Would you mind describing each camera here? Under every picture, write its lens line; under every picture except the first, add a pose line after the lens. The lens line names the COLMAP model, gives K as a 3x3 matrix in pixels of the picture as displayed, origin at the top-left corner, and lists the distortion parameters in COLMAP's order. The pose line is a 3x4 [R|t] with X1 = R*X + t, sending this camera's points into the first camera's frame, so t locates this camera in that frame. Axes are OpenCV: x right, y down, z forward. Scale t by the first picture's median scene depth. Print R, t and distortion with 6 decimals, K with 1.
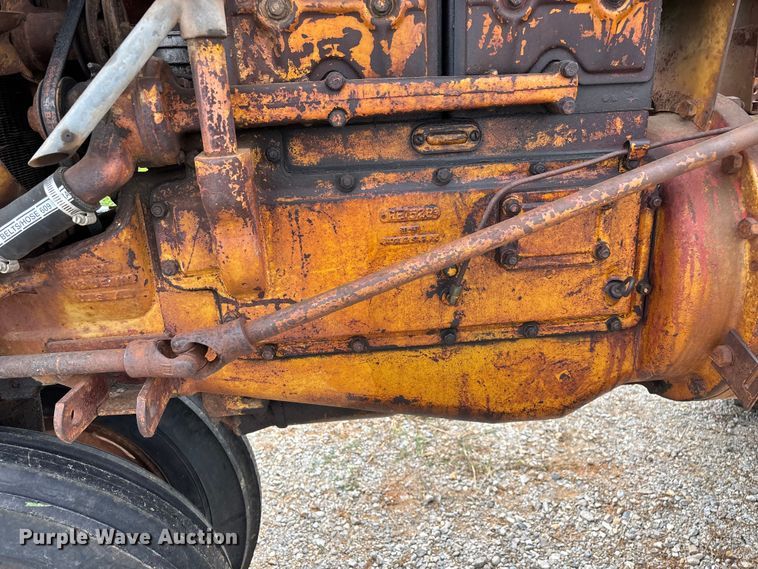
lens RADIAL K [[570.1, 0, 380.8], [0, 570.1, 284.5], [0, 0, 1]] dist [0.059755, -0.062767]
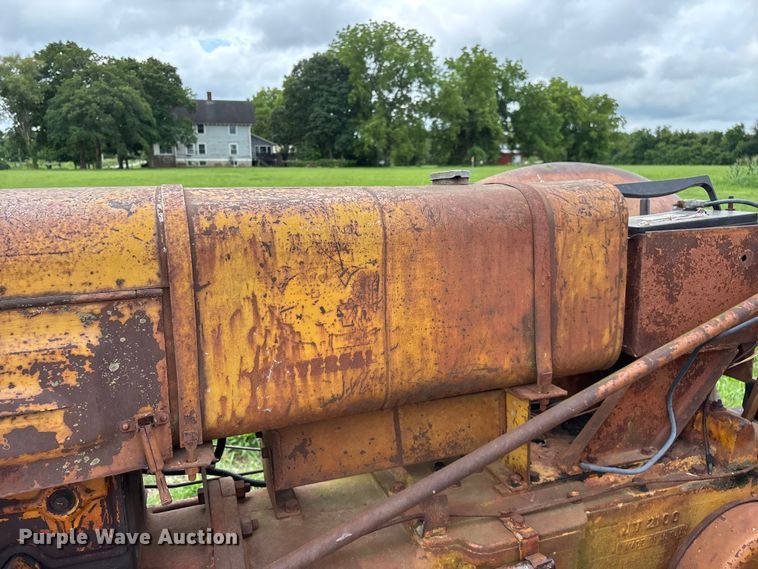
lens RADIAL K [[572.8, 0, 373.1], [0, 572.8, 280.2], [0, 0, 1]] dist [0.012558, -0.002553]
pose [[0.970611, -0.018369, 0.239951, 0.600715], [0.063259, 0.981492, -0.180752, -0.565967], [-0.232190, 0.190619, 0.953809, -0.198085]]
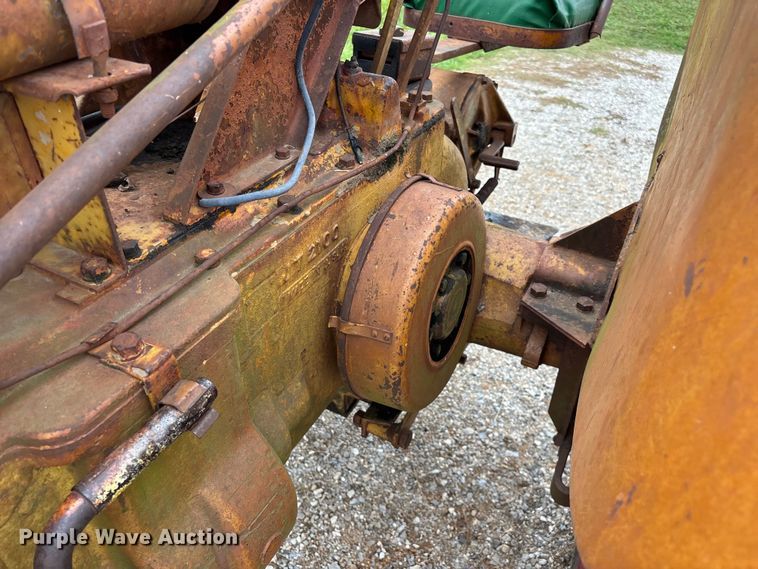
lens RADIAL K [[566.1, 0, 374.8], [0, 566.1, 287.1], [0, 0, 1]] dist [0.062607, -0.071796]
pose [[0.537489, -0.456342, 0.709124, 0.896398], [0.240575, 0.888955, 0.389722, -0.501072], [-0.808226, -0.038874, 0.587588, 0.374902]]
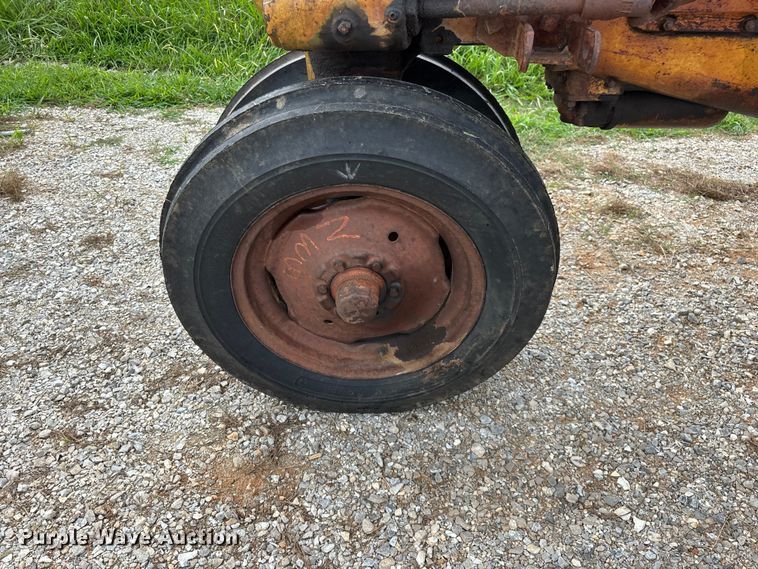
lens RADIAL K [[573.5, 0, 373.5], [0, 573.5, 288.2], [0, 0, 1]] dist [0.039272, -0.039223]
pose [[0.993279, 0.095223, -0.065794, -0.626968], [-0.077561, 0.969548, 0.232294, 0.390641], [0.085910, -0.225630, 0.970418, -0.235774]]
